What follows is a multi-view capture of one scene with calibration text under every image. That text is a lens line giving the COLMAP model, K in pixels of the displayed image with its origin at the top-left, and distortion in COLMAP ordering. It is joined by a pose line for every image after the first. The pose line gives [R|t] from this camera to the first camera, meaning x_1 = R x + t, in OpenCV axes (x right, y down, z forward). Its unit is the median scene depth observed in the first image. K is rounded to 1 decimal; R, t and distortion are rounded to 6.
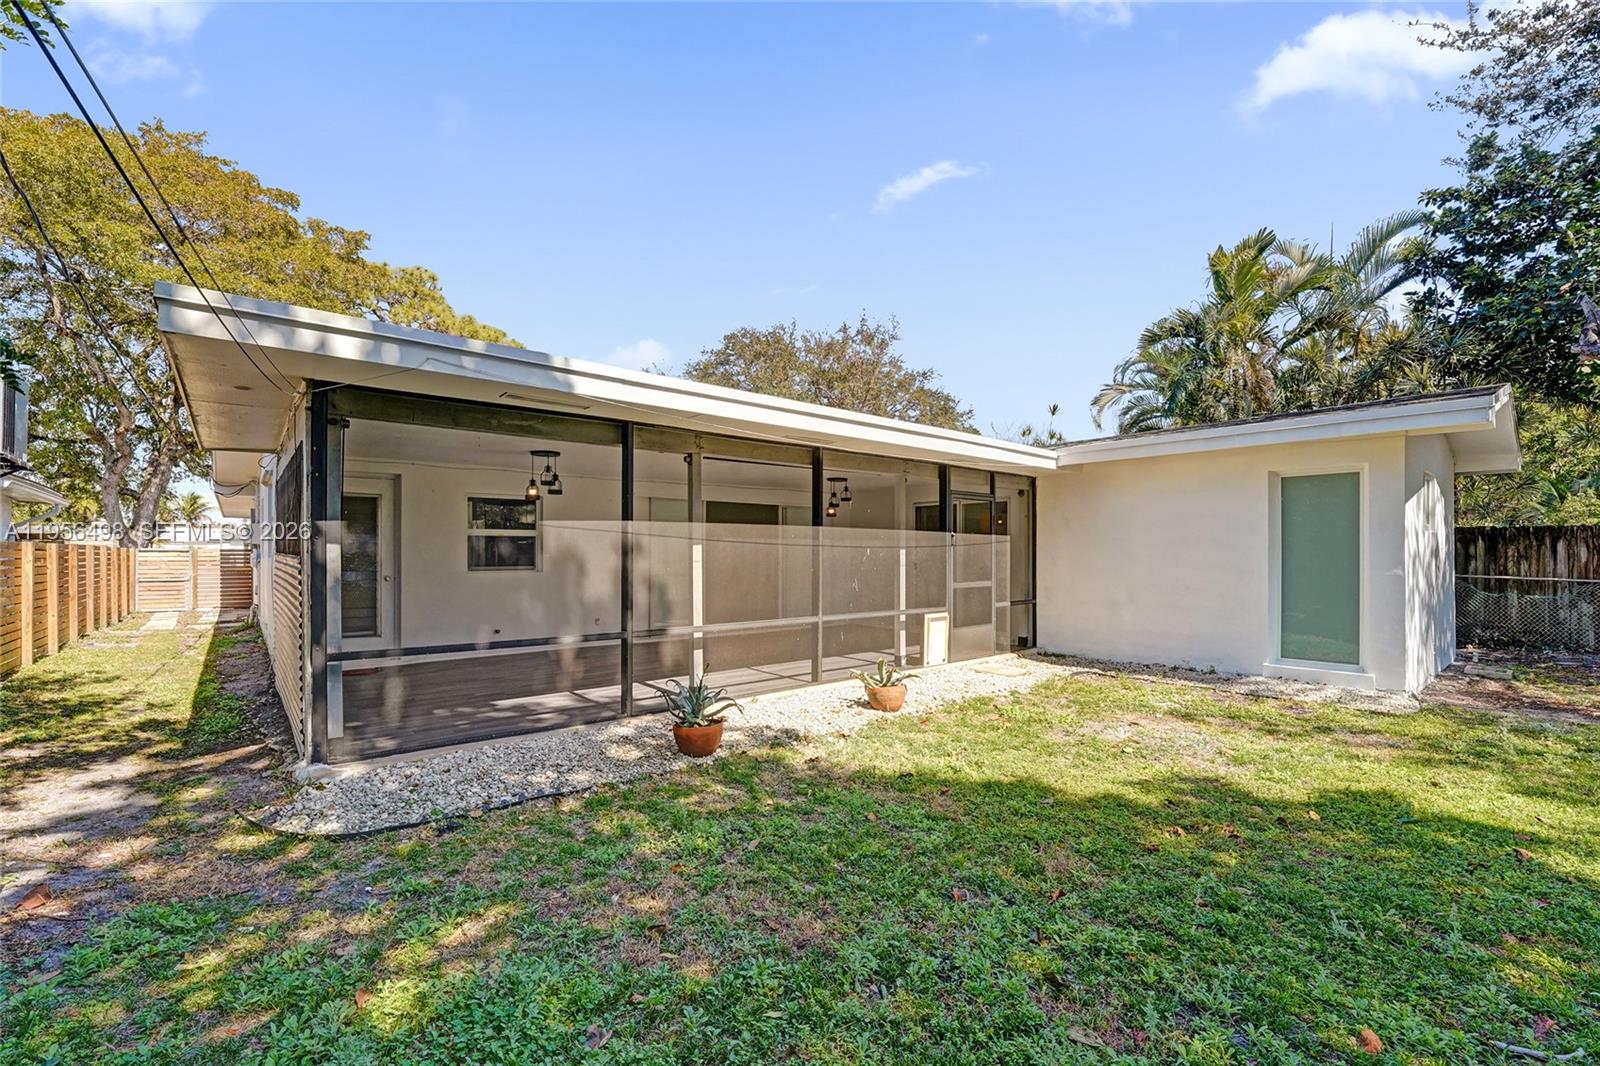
lens RADIAL K [[668.5, 0, 804.2], [0, 668.5, 556.7], [0, 0, 1]] dist [-0.019406, 0.000107]
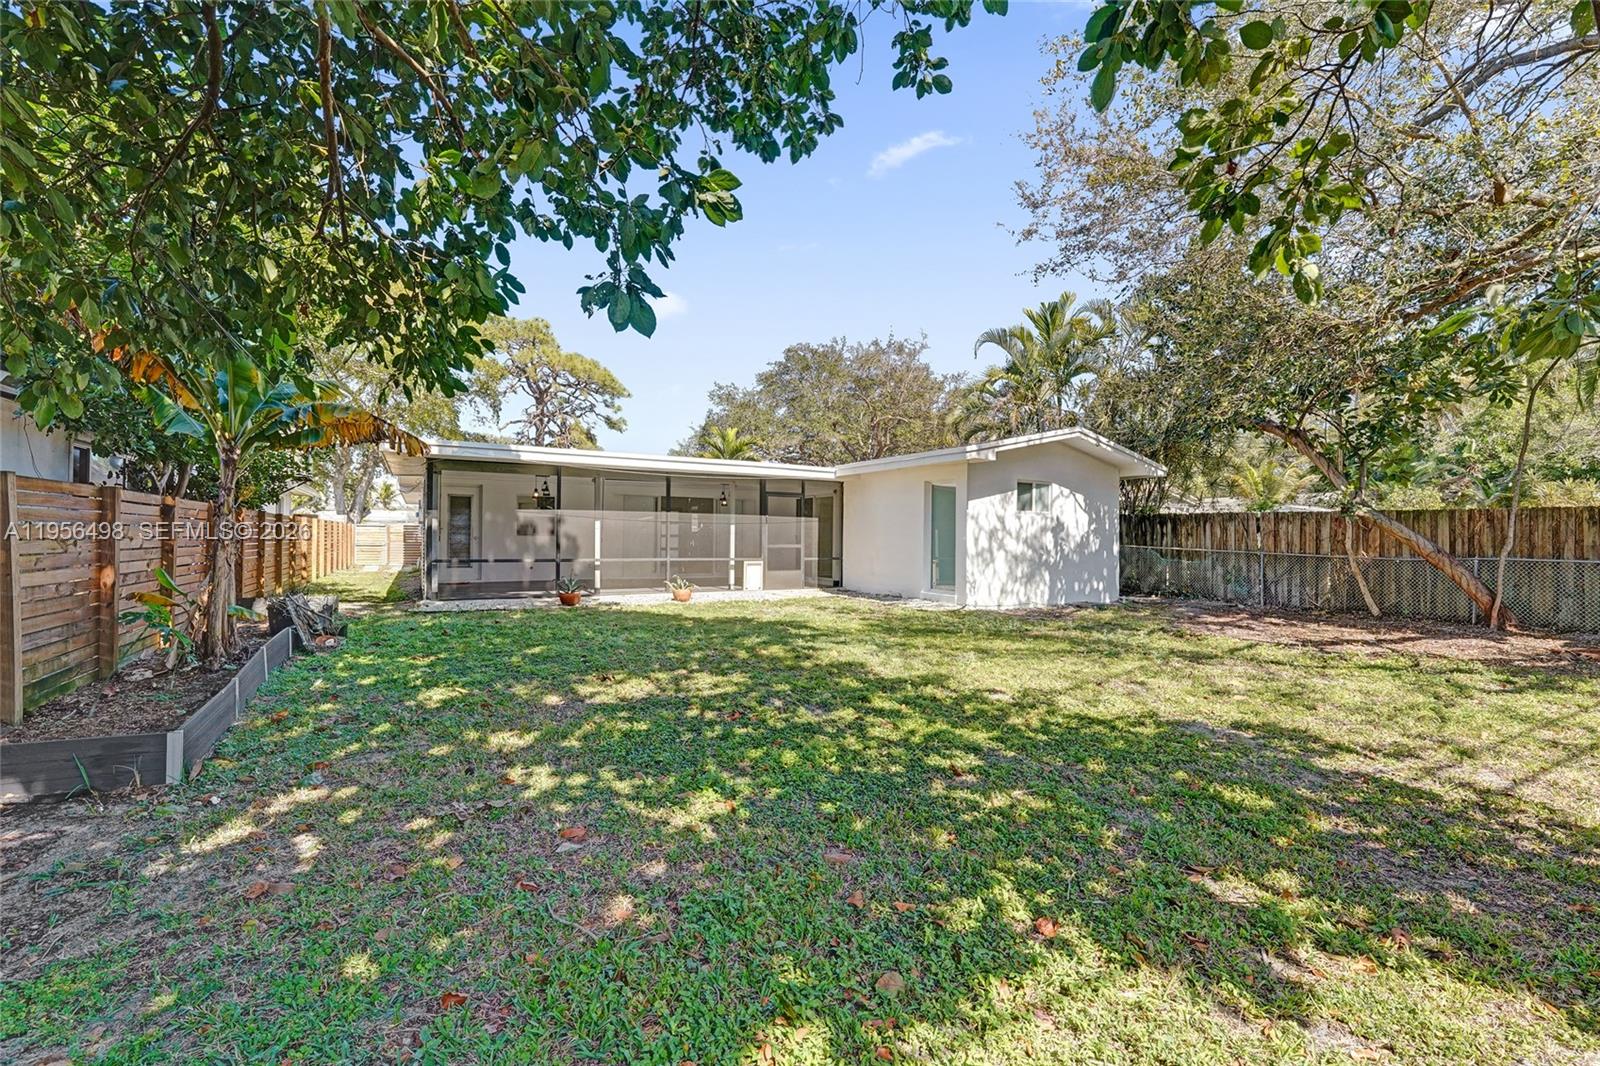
lens RADIAL K [[654.9, 0, 800.0], [0, 654.9, 533.0], [0, 0, 1]] dist [-0.000866, -0.000007]
pose [[0.982783, 0.009384, -0.184523, 0.618512], [-0.011257, 0.999895, -0.009104, 0.023617], [0.184418, 0.011024, 0.982786, -0.670463]]
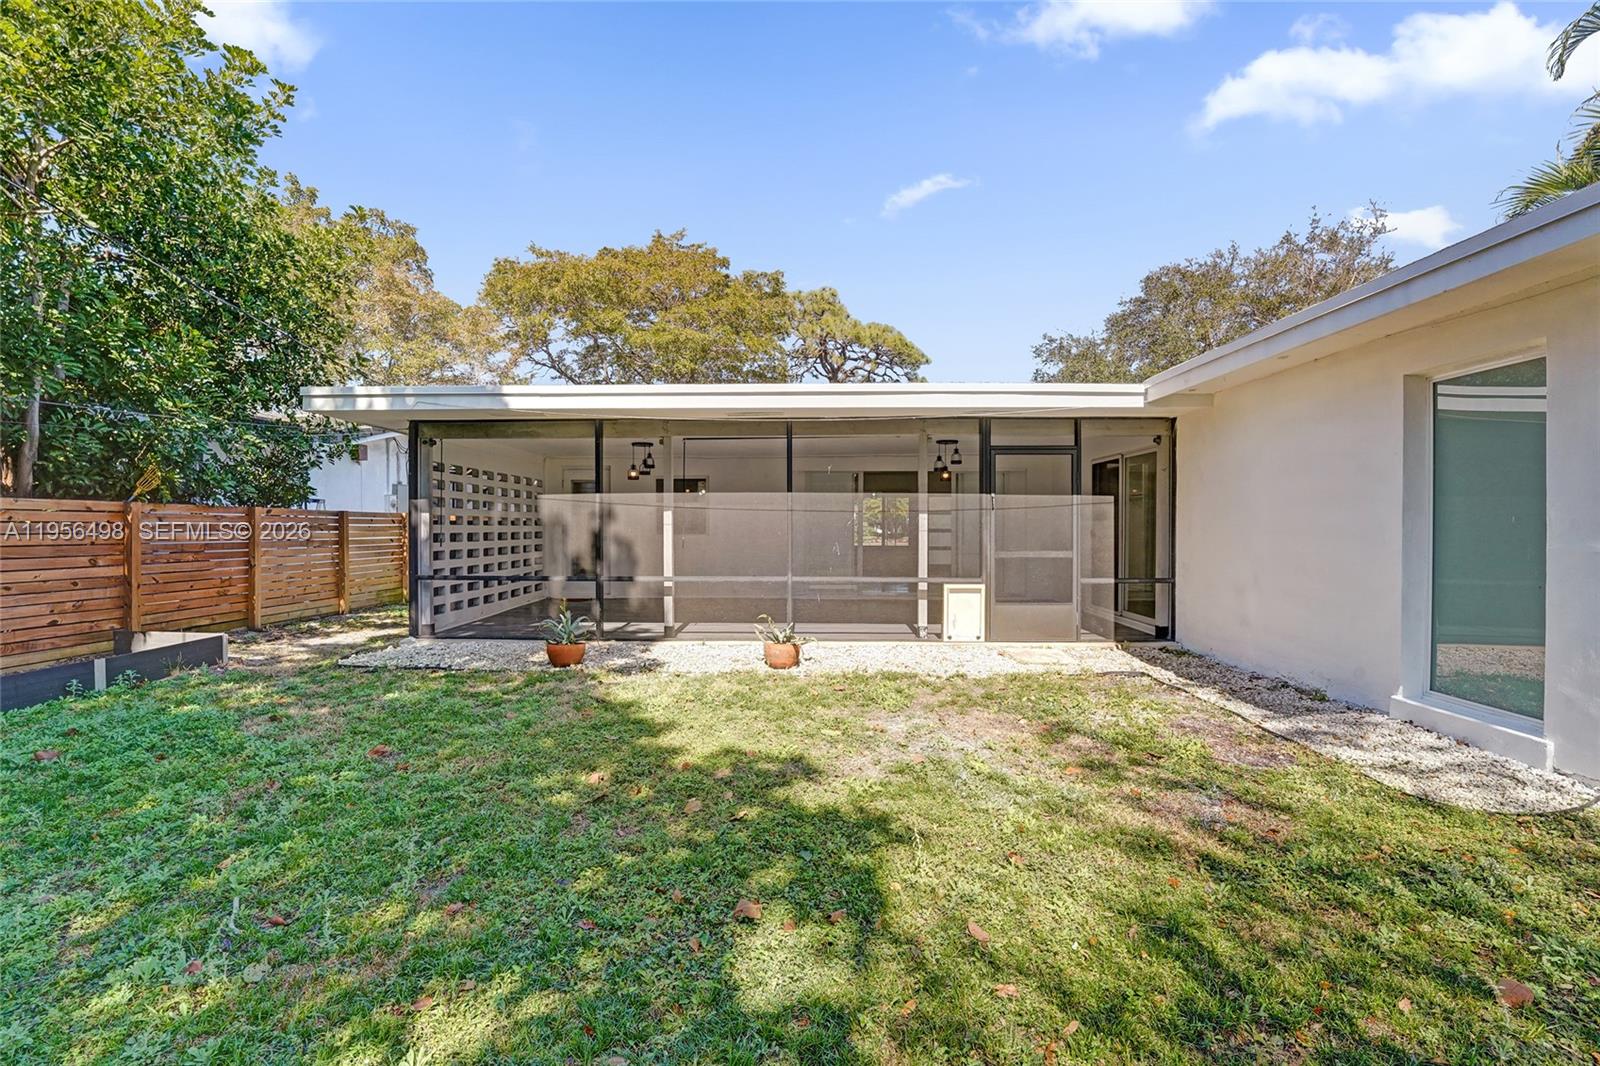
lens RADIAL K [[668.4, 0, 800.0], [0, 668.4, 533.0], [0, 0, 1]] dist [-0.024794, 0.000247]
pose [[0.751199, 0.007269, -0.660036, 0.602435], [-0.003813, 0.999970, 0.006674, 0.009943], [0.660065, -0.002497, 0.751205, 0.170420]]
